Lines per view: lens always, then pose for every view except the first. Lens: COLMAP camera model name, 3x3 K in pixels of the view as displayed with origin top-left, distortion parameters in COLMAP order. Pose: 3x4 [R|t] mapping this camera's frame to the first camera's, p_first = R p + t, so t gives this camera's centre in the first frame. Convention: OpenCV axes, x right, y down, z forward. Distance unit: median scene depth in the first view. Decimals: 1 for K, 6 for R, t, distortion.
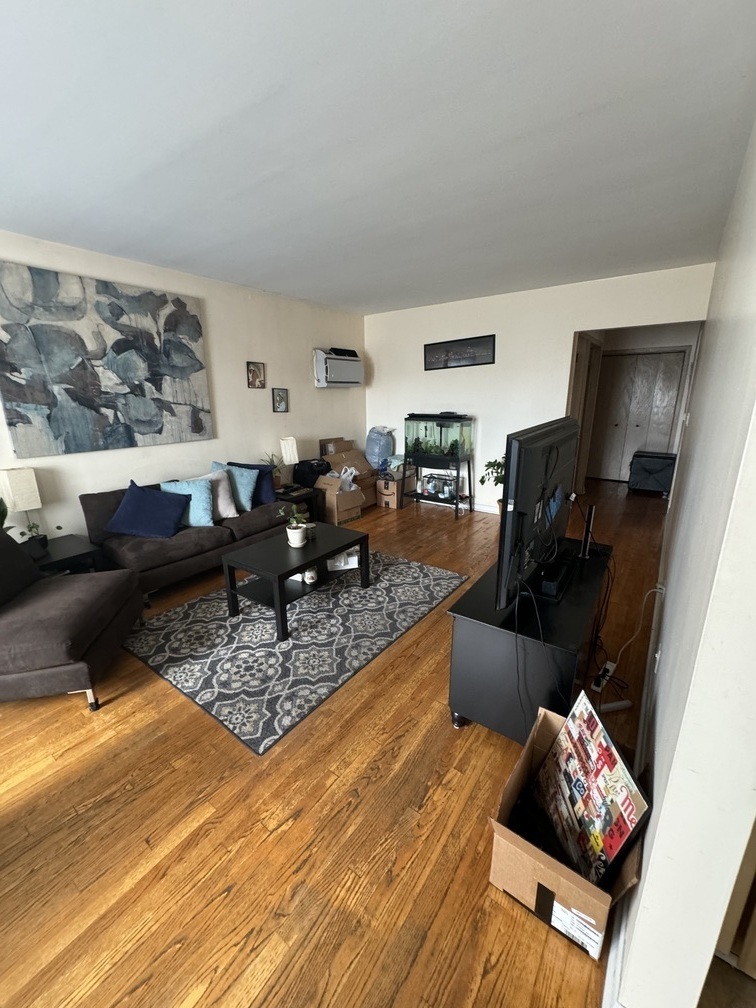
lens RADIAL K [[403.3, 0, 377.0], [0, 403.3, 504.9], [0, 0, 1]] dist [-0.002417, 0.000839]
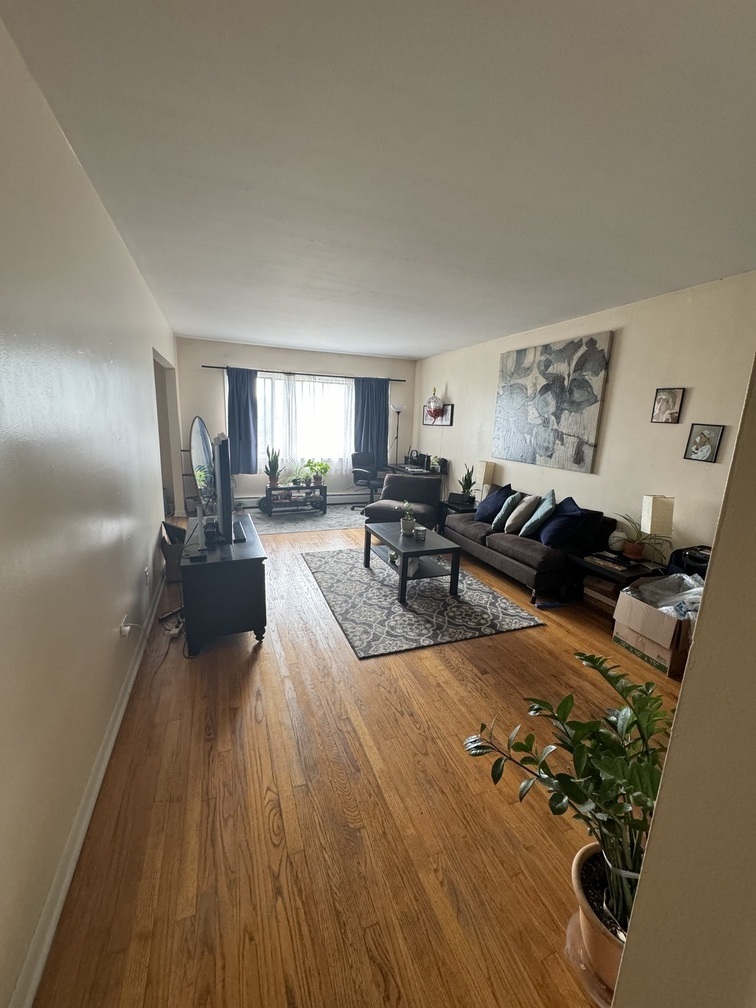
lens RADIAL K [[403.3, 0, 378.8], [0, 403.3, 504.0], [0, 0, 1]] dist [-0.002417, 0.000839]
pose [[-0.540156, 0.165570, -0.825117, 0.767858], [-0.253861, 0.902727, 0.347331, -0.350682], [0.802363, 0.397078, -0.445582, 1.214944]]
